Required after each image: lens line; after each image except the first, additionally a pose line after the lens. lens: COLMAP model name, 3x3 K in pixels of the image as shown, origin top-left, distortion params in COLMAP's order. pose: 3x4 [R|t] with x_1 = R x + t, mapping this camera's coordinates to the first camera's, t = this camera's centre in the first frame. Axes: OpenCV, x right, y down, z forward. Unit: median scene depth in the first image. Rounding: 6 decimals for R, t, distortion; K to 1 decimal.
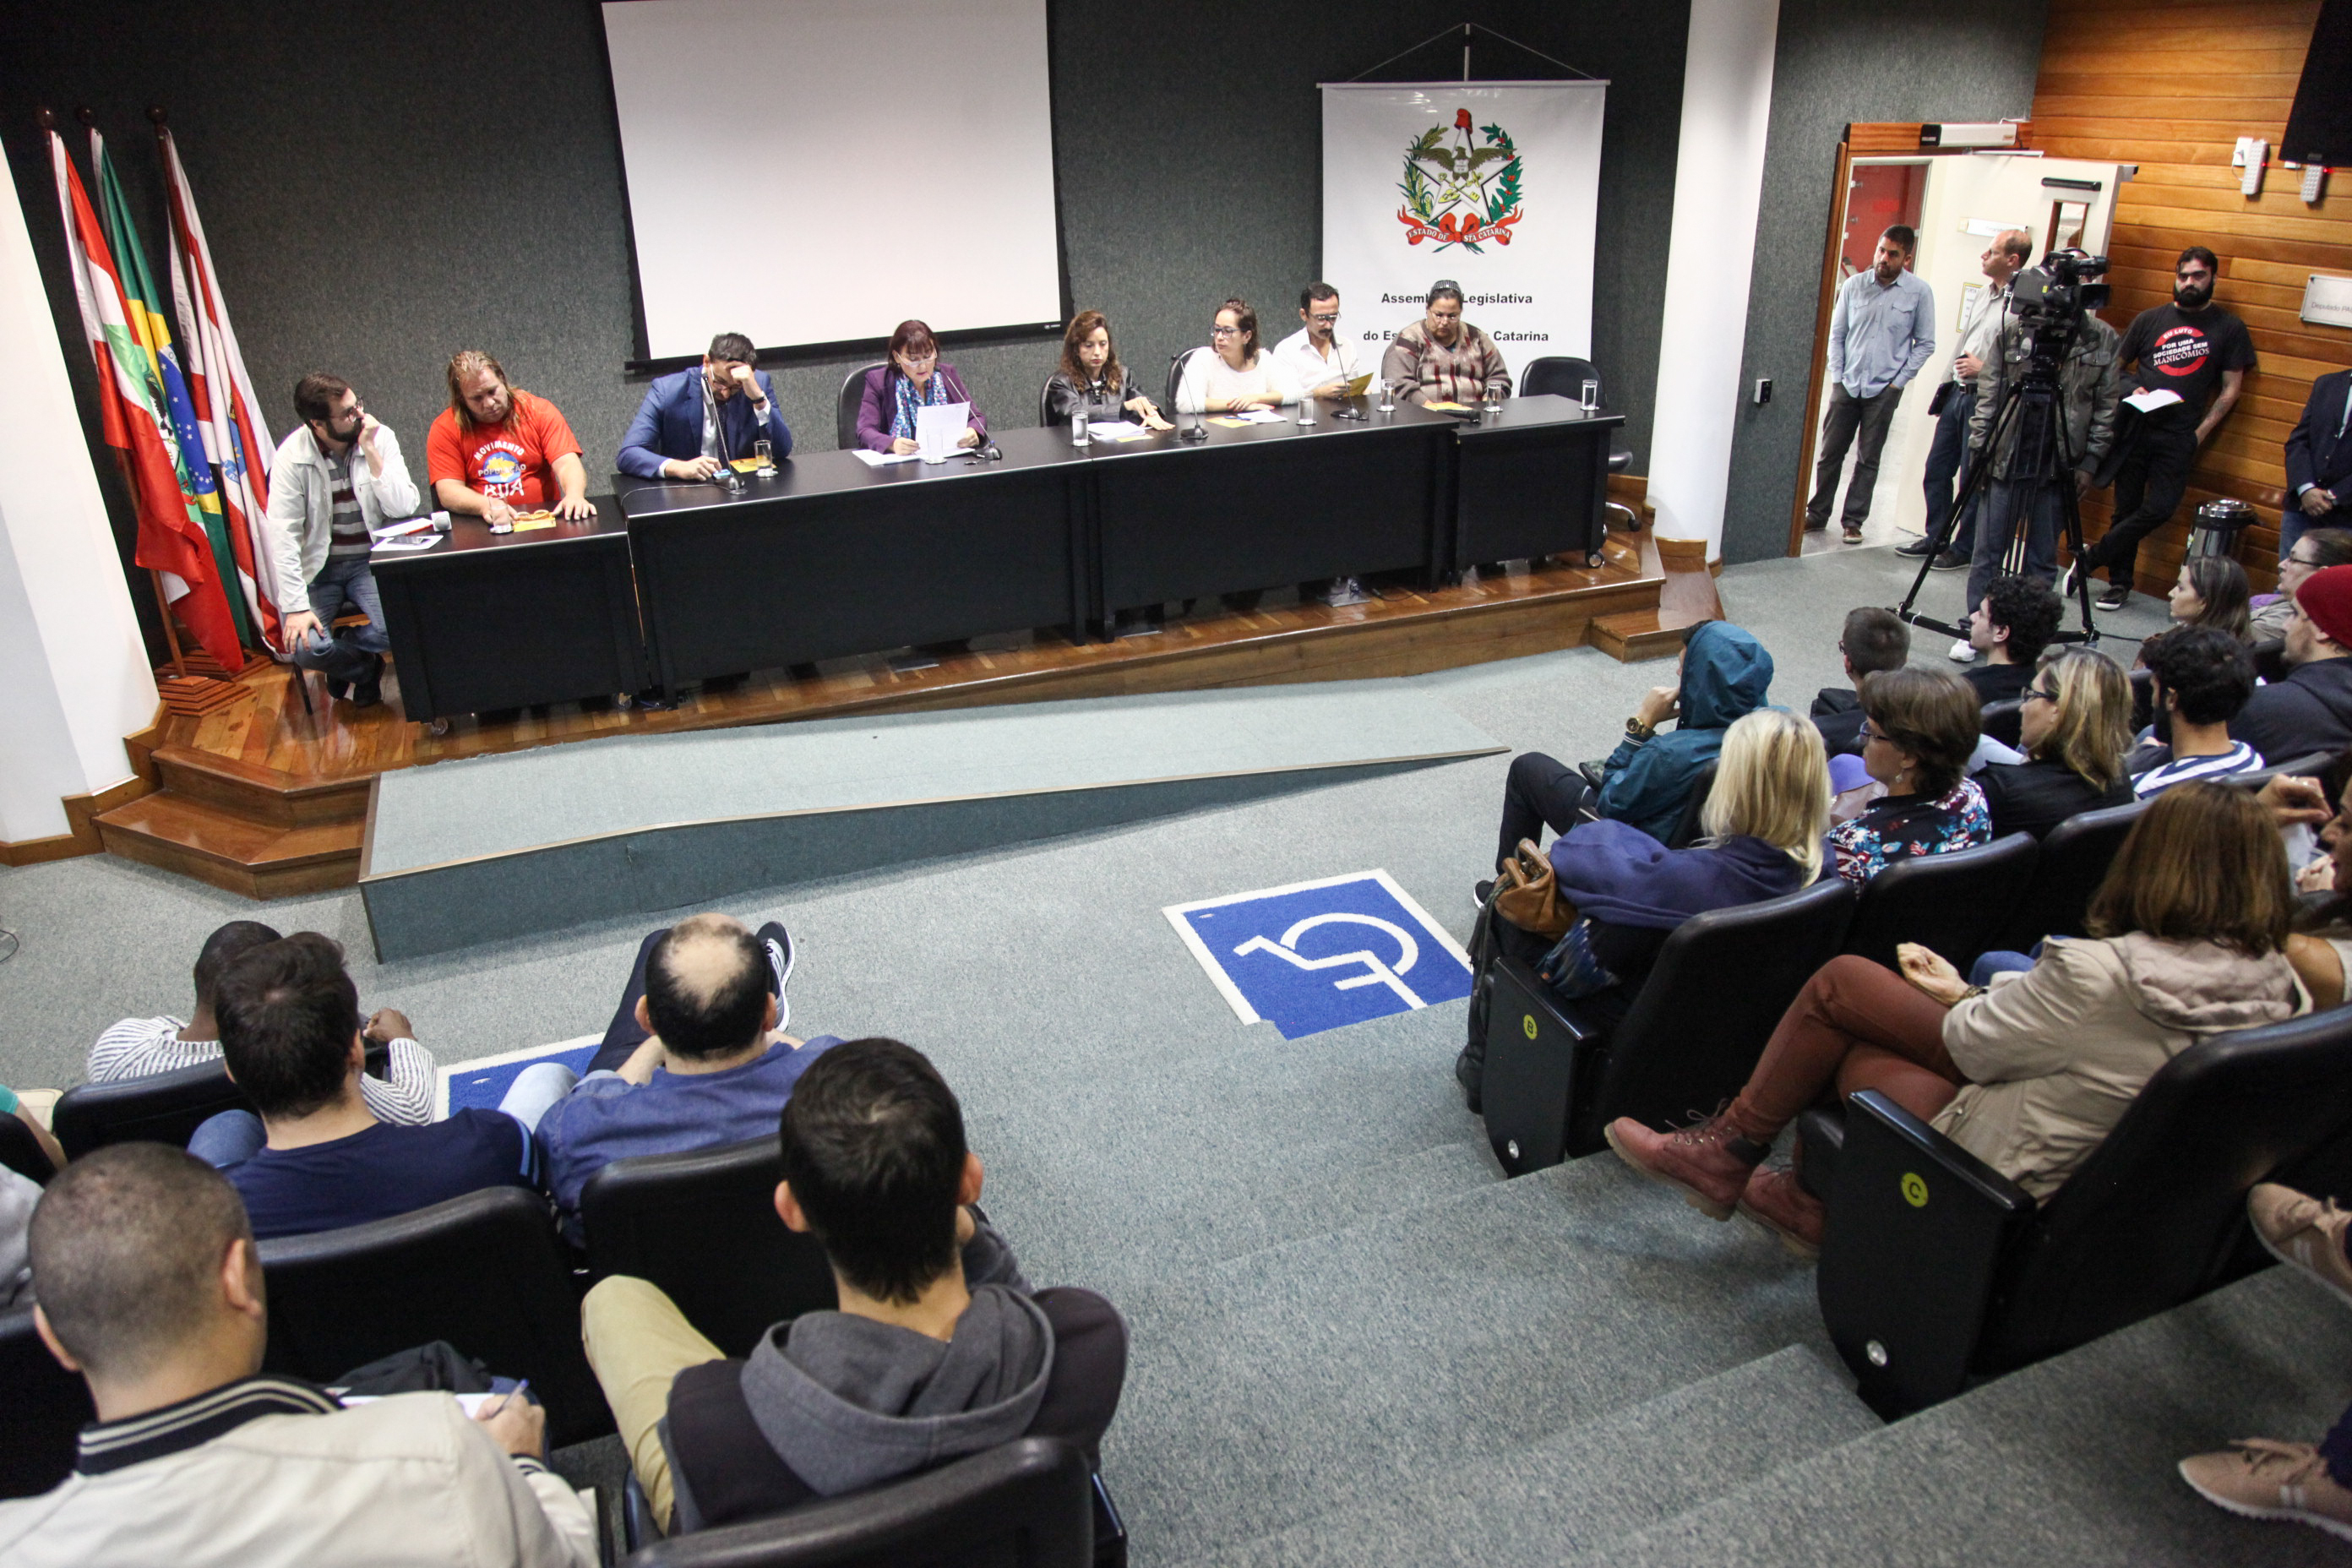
lens RADIAL K [[1643.9, 0, 1184.2], [0, 1643.9, 786.3], [0, 0, 1]] dist [-0.113725, 0.066923]
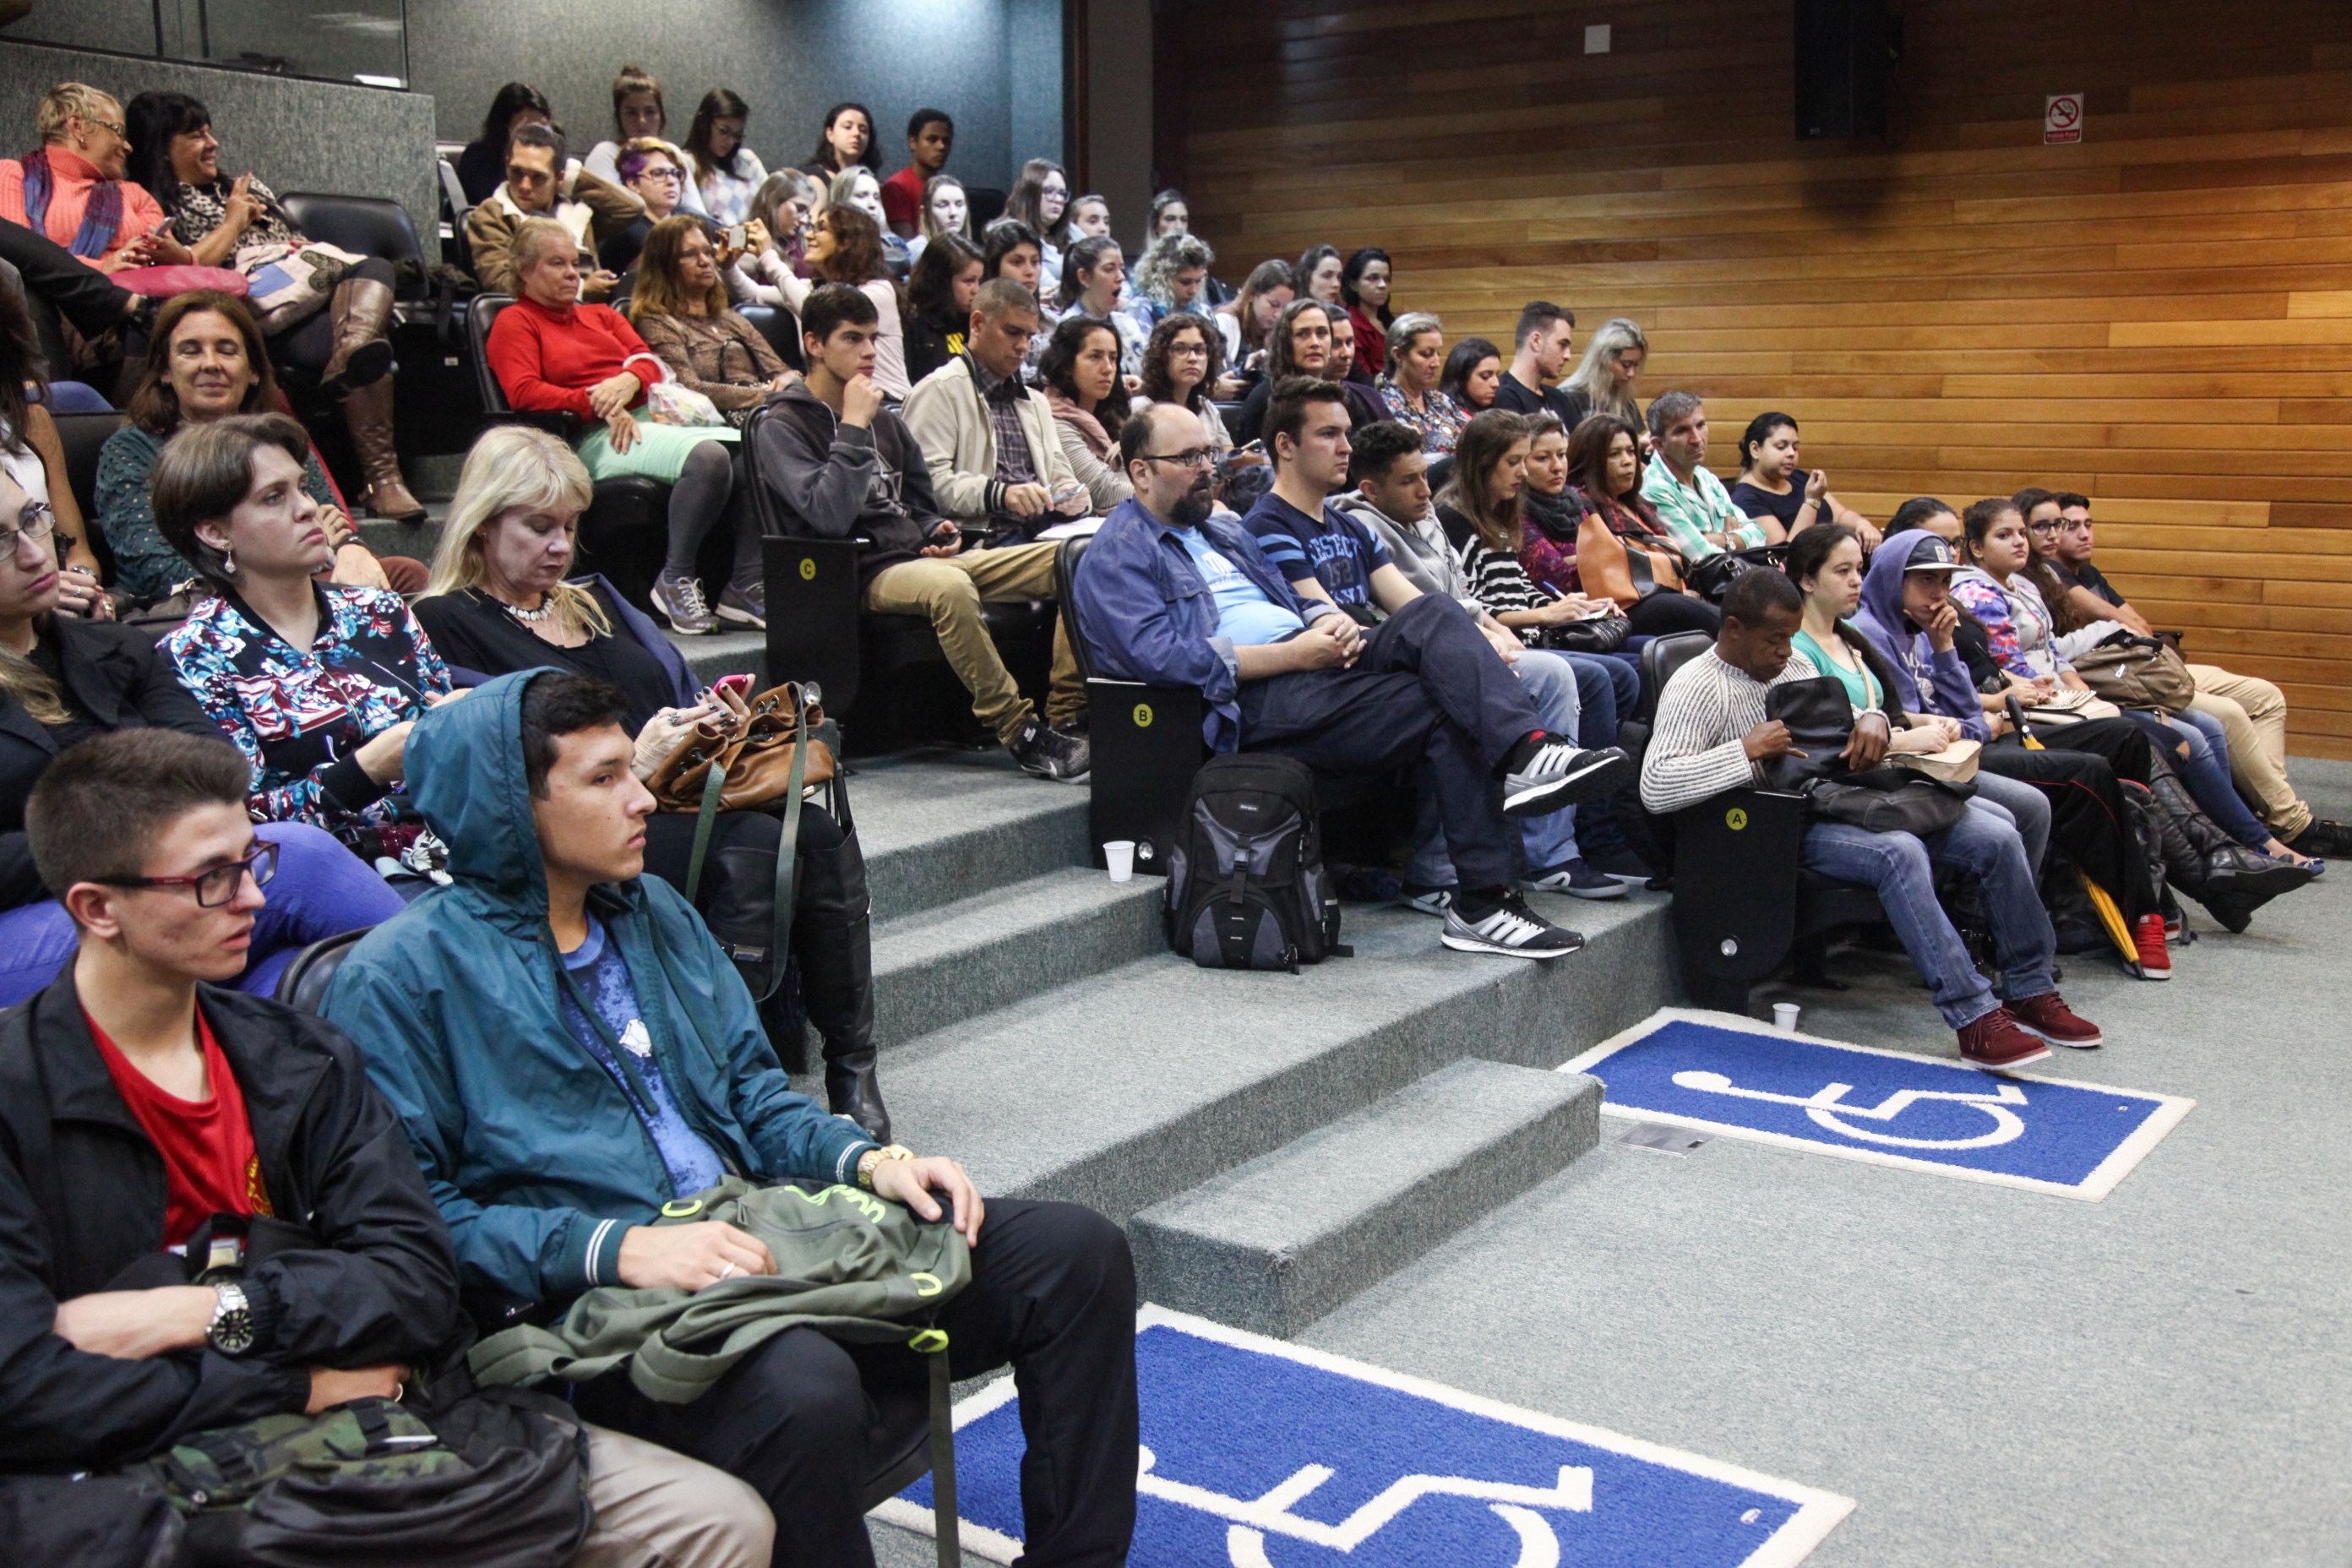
lens RADIAL K [[2416.3, 0, 1158.7], [0, 2416.3, 769.9], [0, 0, 1]] dist [0.032394, 0.000000]
pose [[-0.837558, 0.103814, -0.536394, 0.316100], [-0.212280, 0.842807, 0.494584, -0.247801], [0.503422, 0.528108, -0.683863, 0.877725]]
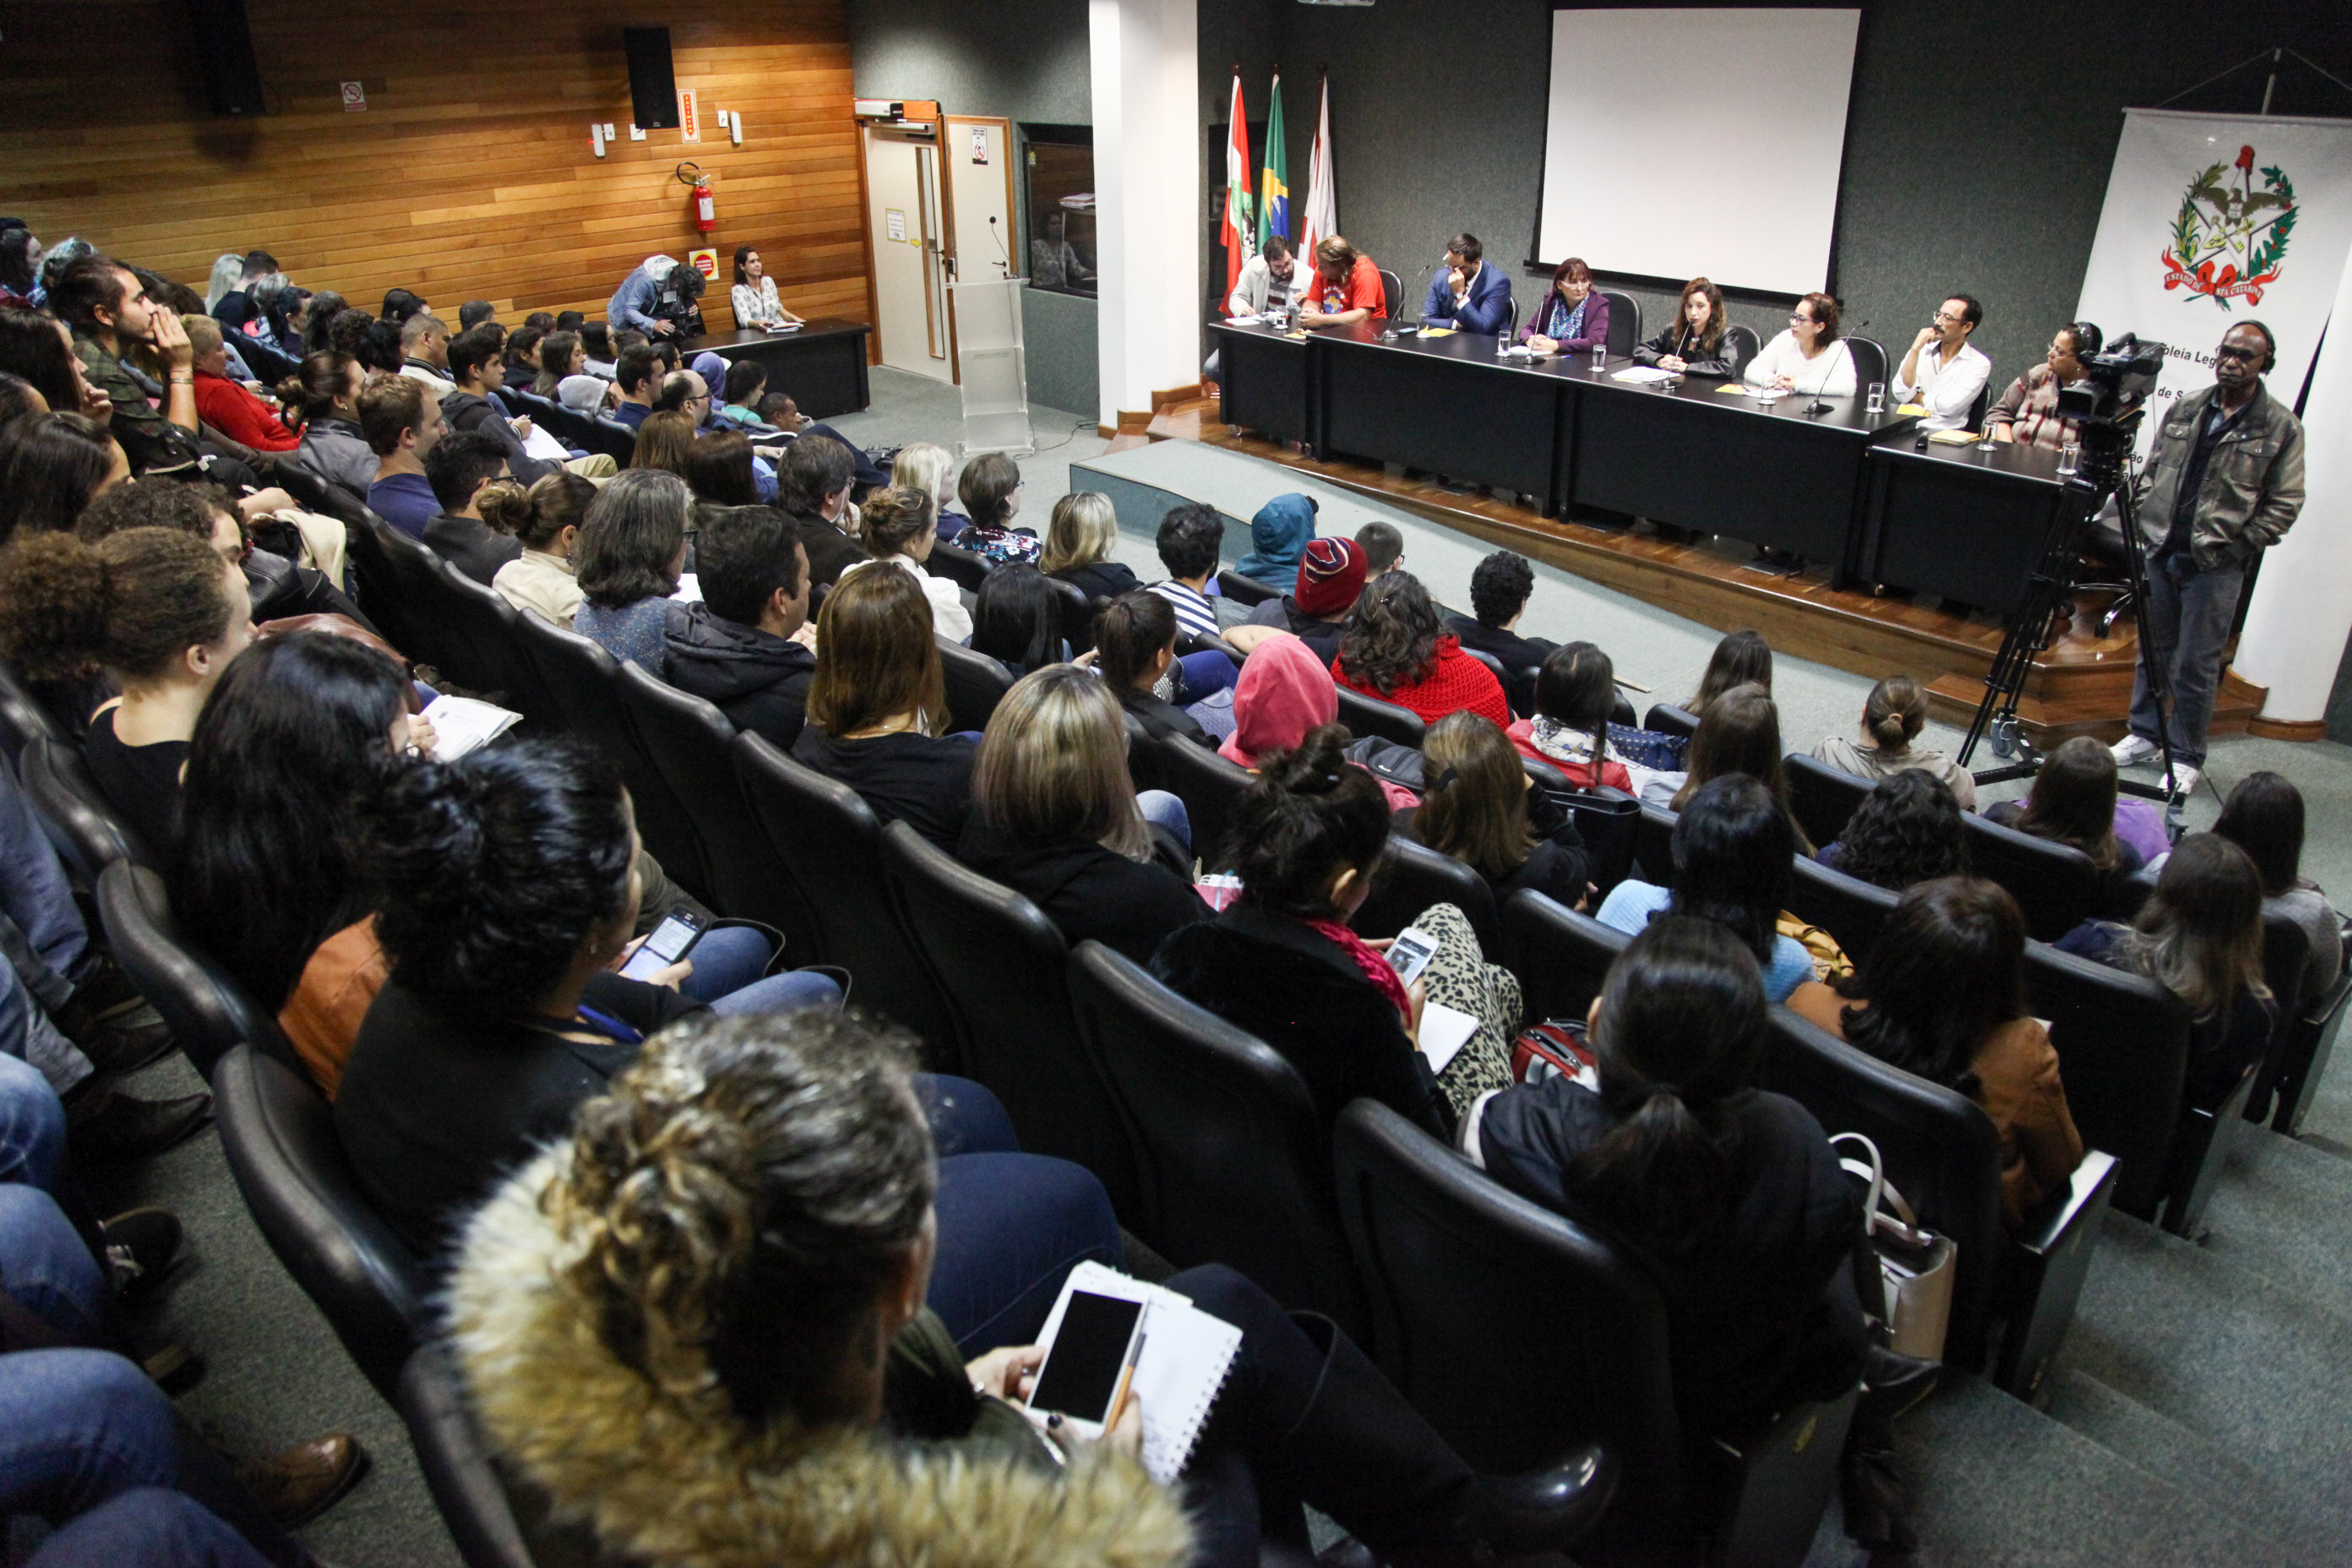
lens RADIAL K [[1643.9, 0, 1173.0], [0, 1643.9, 788.3], [0, 0, 1]] dist [-0.113725, 0.066923]
pose [[0.337328, 0.419335, -0.842833, 0.935852], [-0.376756, 0.880618, 0.287344, -0.143924], [0.862708, 0.220613, 0.455044, 0.181541]]
